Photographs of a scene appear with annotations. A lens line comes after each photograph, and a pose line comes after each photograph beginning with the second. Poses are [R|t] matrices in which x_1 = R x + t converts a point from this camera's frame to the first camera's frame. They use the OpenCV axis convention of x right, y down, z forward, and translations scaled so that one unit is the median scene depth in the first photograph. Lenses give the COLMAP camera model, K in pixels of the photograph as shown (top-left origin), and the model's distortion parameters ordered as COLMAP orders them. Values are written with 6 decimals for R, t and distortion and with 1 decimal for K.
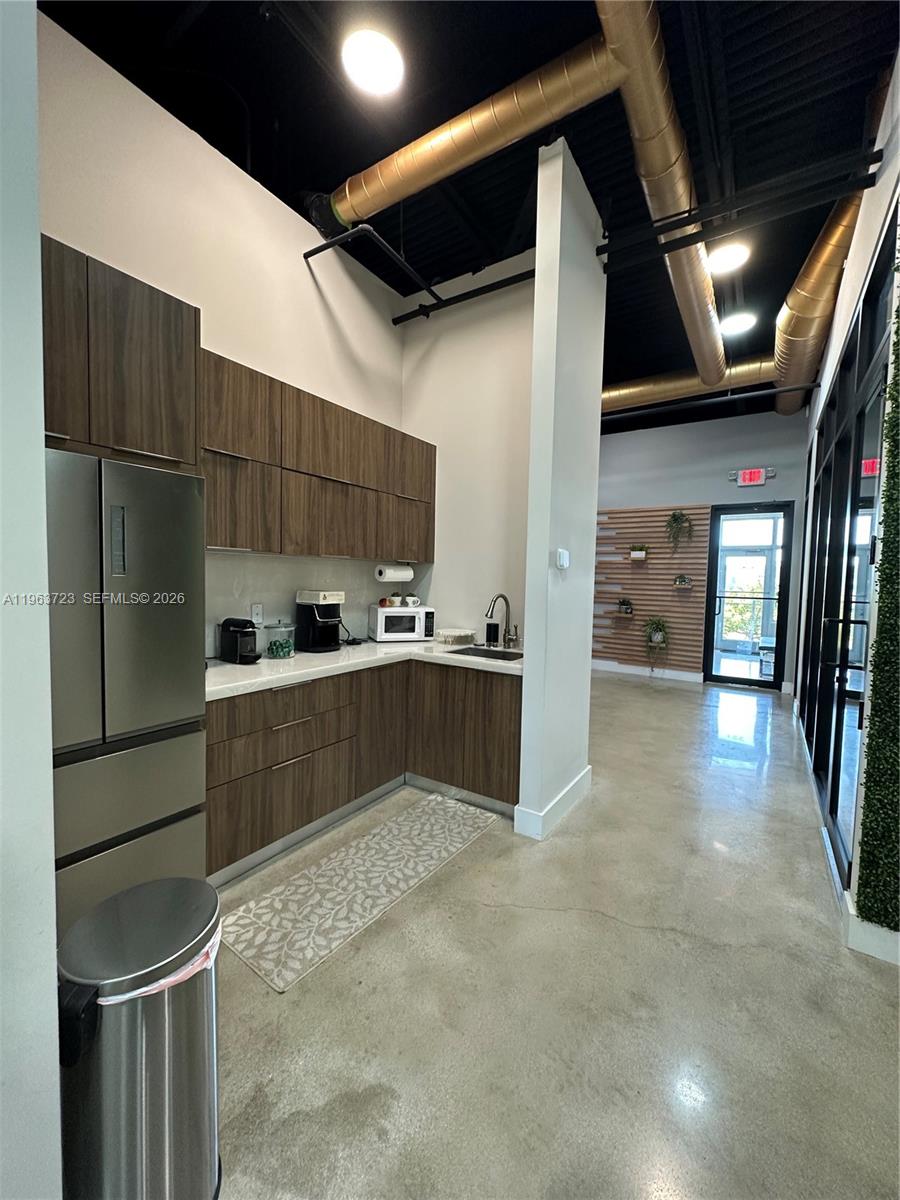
lens RADIAL K [[476.9, 0, 451.7], [0, 476.9, 601.7], [0, 0, 1]] dist [-0.000229, -0.000253]
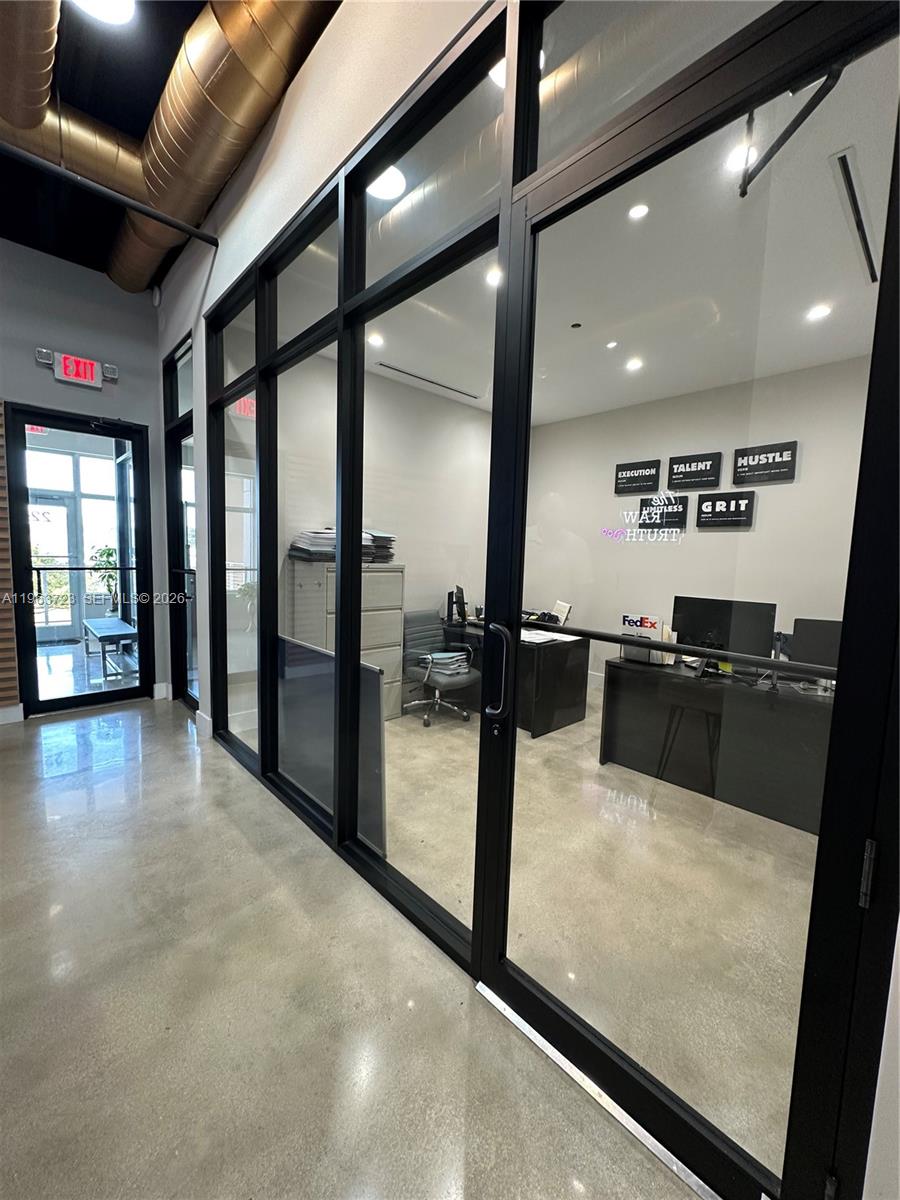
lens RADIAL K [[475.3, 0, 454.0], [0, 475.3, 599.8], [0, 0, 1]] dist [-0.001163, -0.000322]
pose [[0.225801, -0.106996, 0.968280, 0.107651], [0.025250, 0.994259, 0.103979, -0.018829], [-0.973846, 0.000970, 0.227206, 0.362657]]
